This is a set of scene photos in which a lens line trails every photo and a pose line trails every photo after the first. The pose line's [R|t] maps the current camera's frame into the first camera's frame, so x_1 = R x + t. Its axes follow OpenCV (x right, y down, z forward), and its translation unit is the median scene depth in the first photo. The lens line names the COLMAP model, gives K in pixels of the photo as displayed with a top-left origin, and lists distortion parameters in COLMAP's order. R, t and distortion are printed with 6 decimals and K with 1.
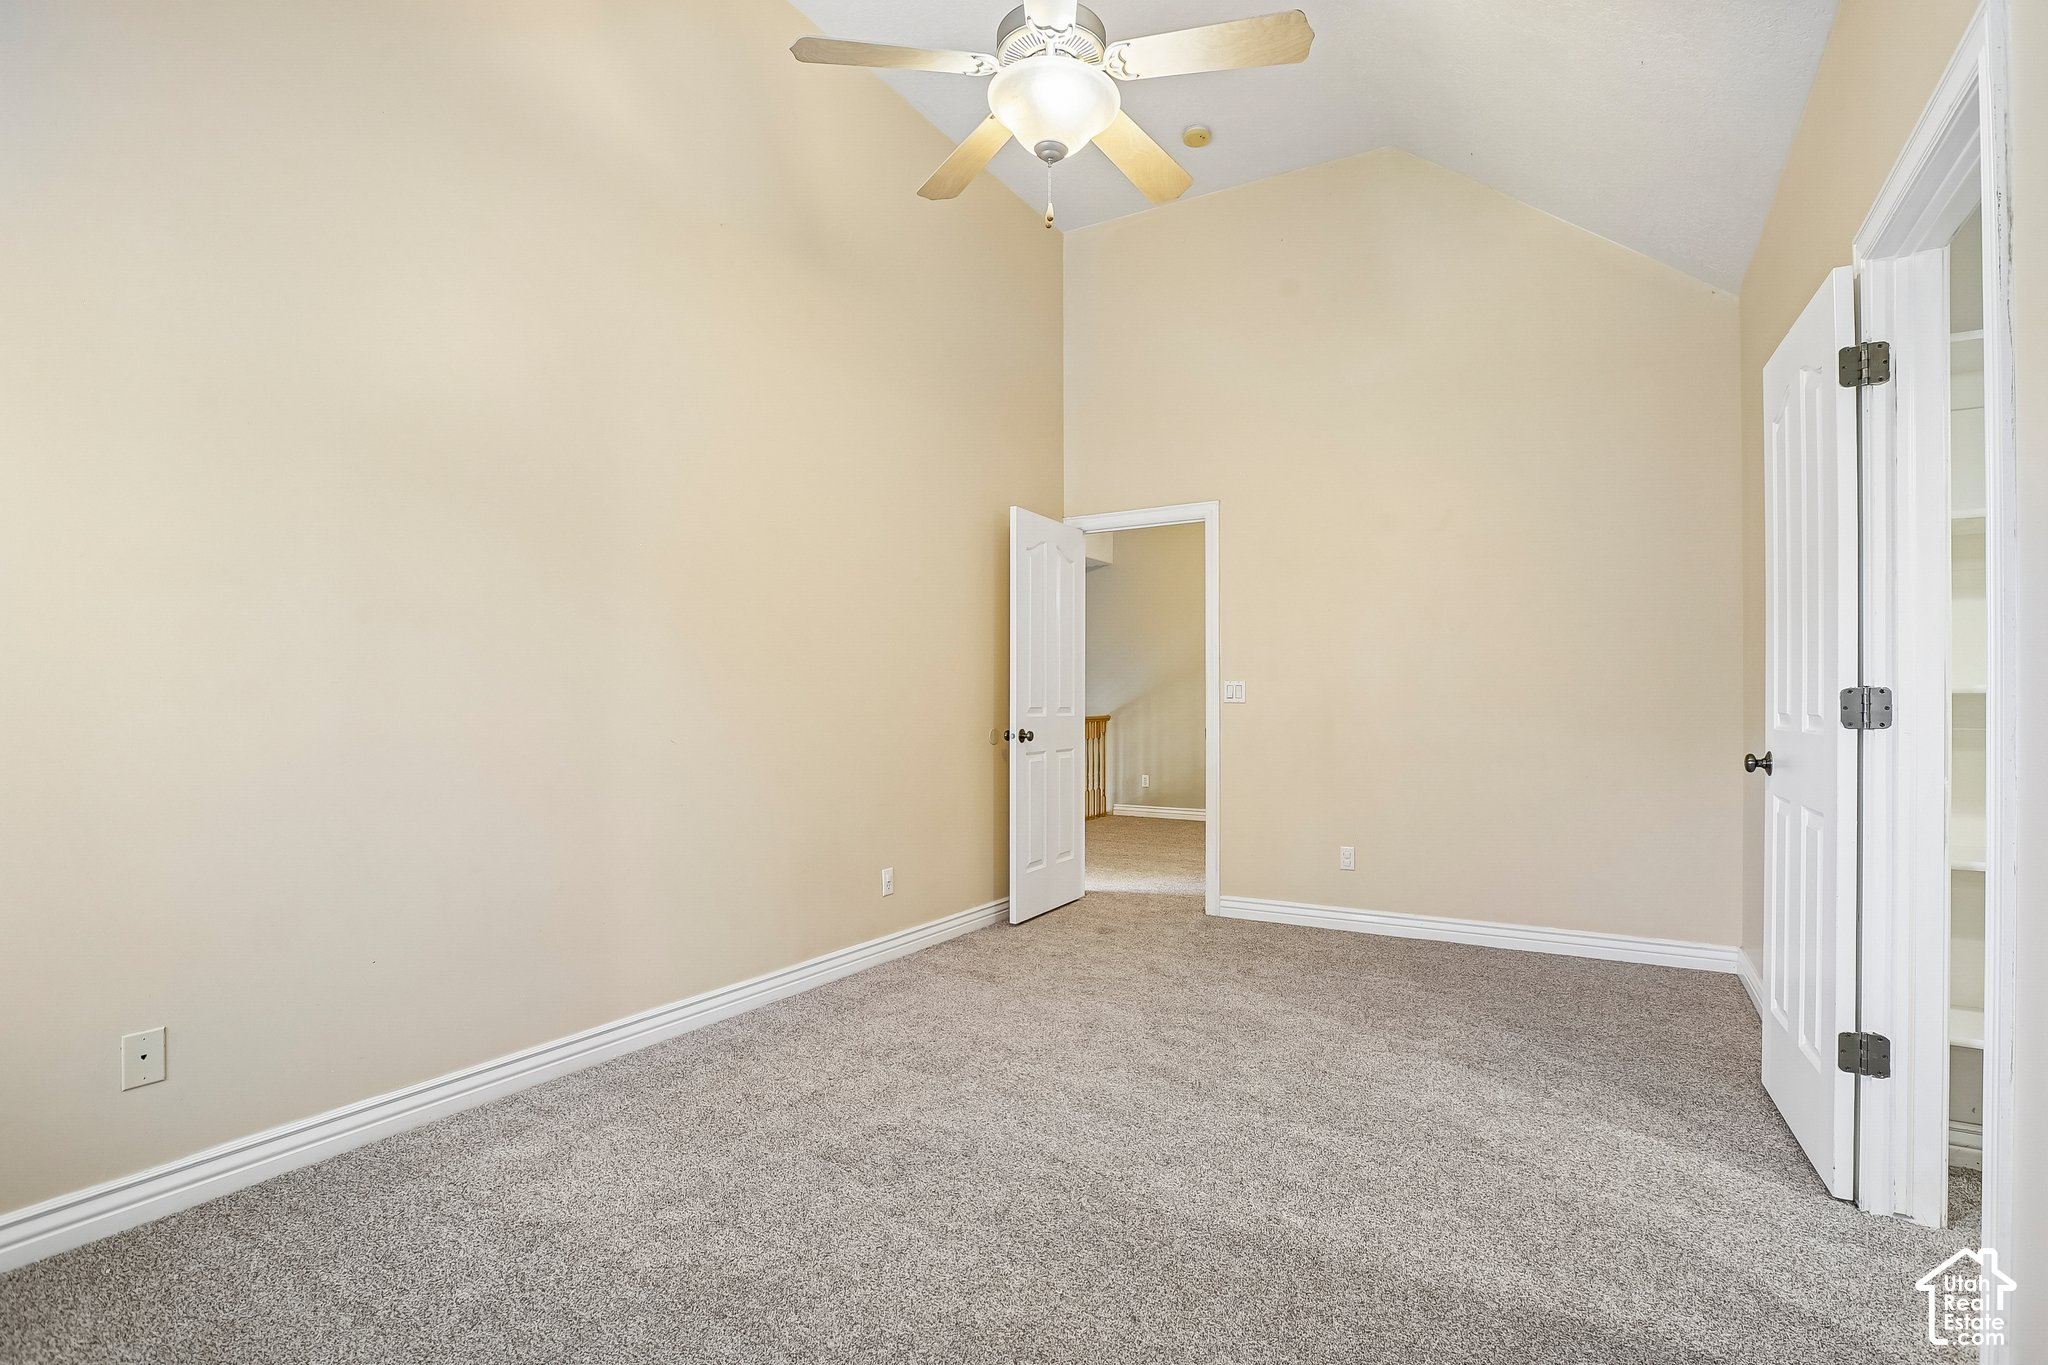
lens RADIAL K [[998.2, 0, 1032.3], [0, 998.2, 652.9], [0, 0, 1]] dist [-0.052671, 0.024494]
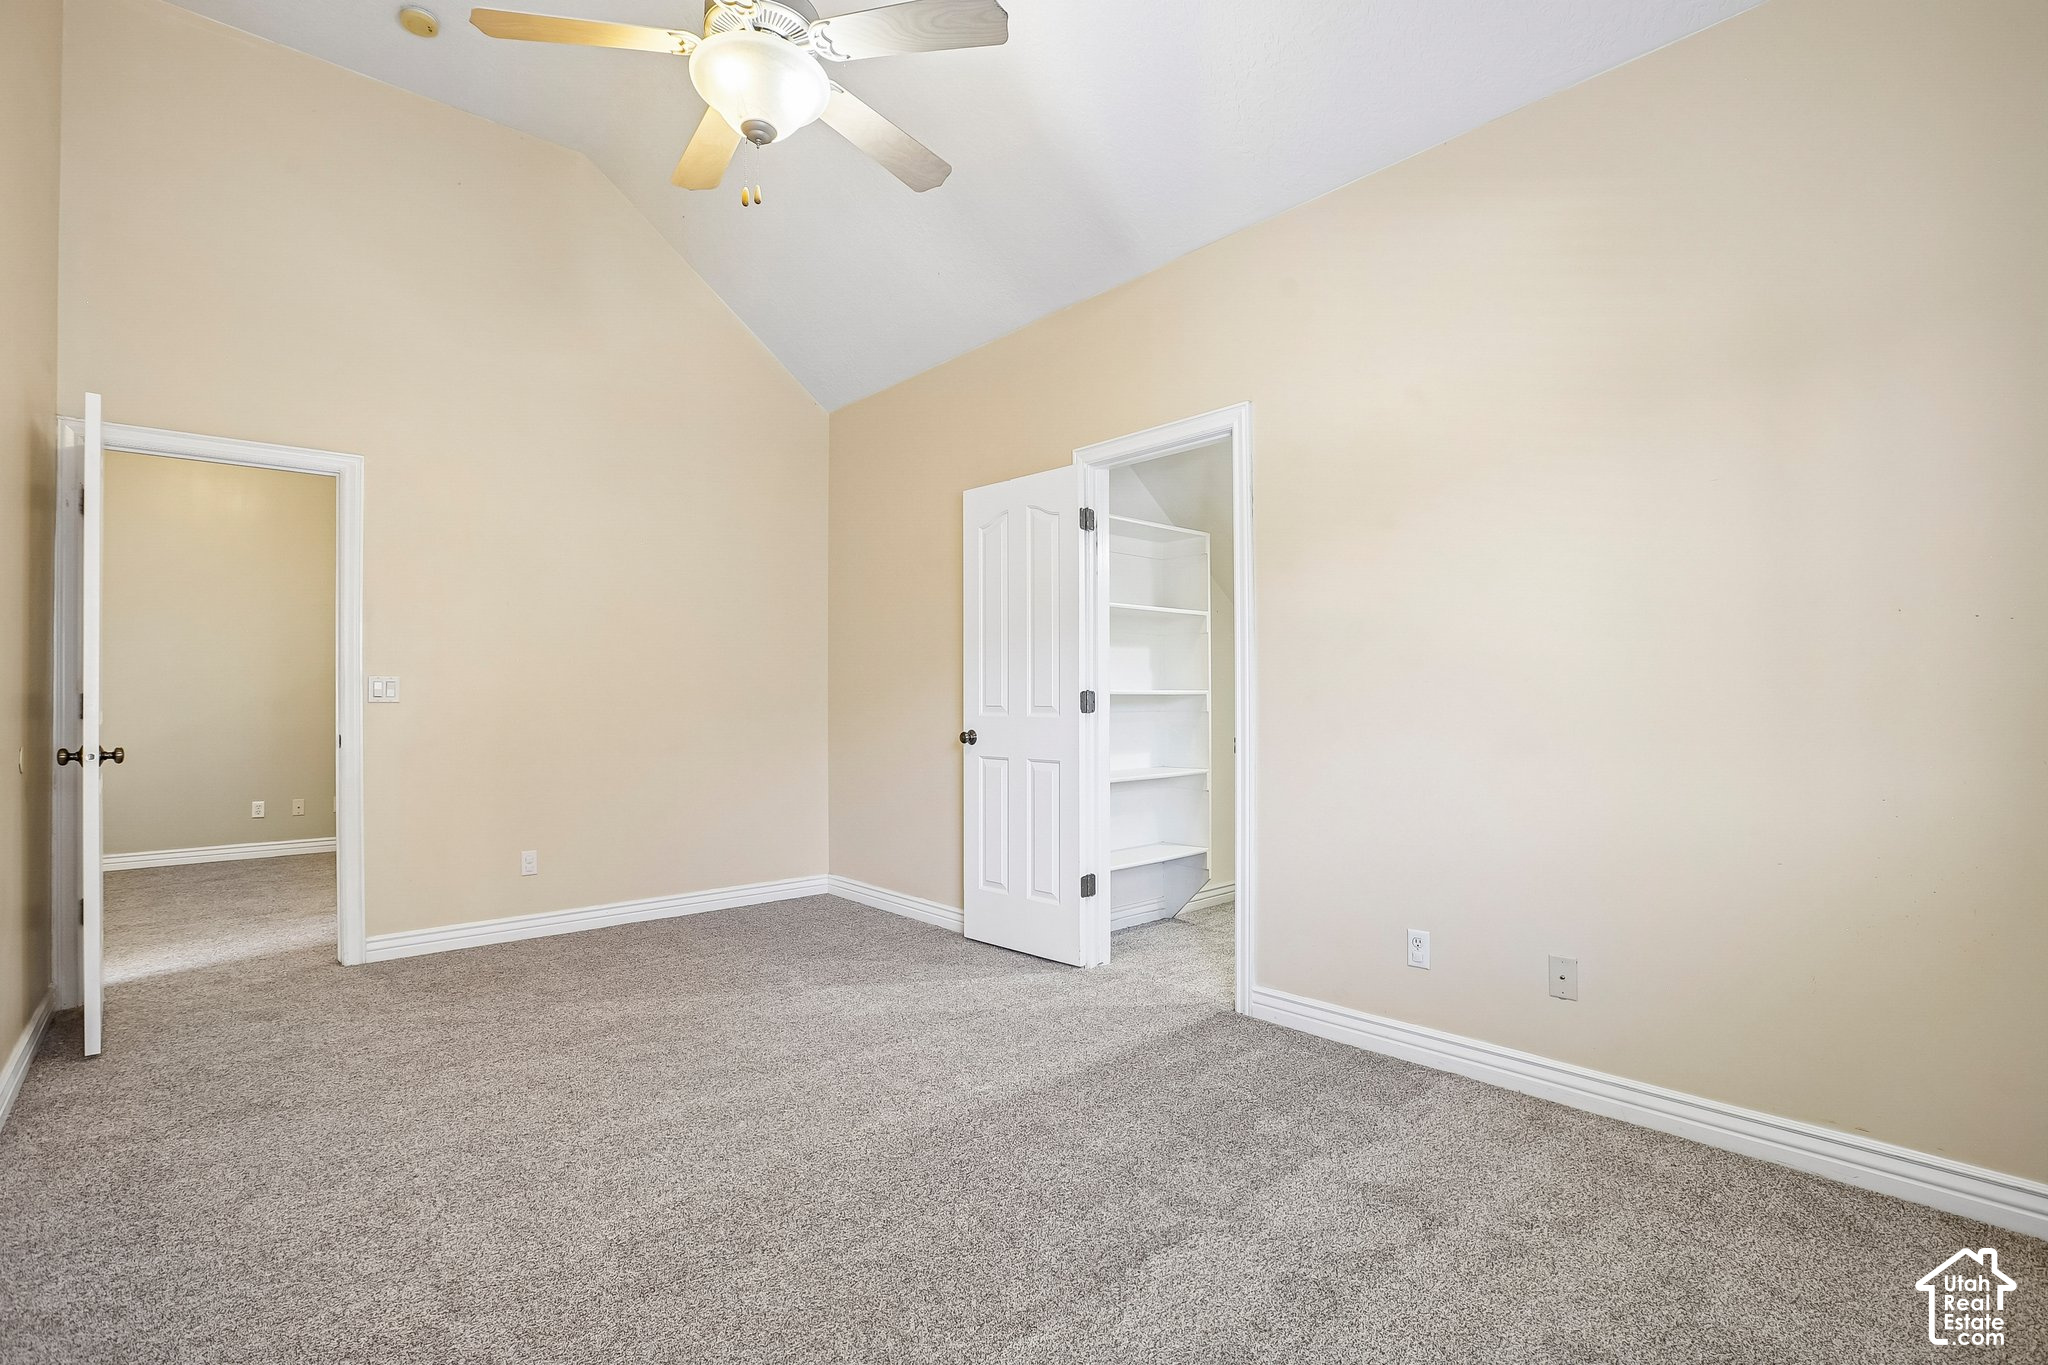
lens RADIAL K [[954.0, 0, 1045.9], [0, 954.0, 686.4], [0, 0, 1]] dist [-0.058745, 0.021476]
pose [[0.259515, 0.013209, 0.965649, -0.510392], [-0.041382, 0.999140, -0.002546, 0.019121], [-0.964852, -0.039300, 0.259839, 0.331558]]
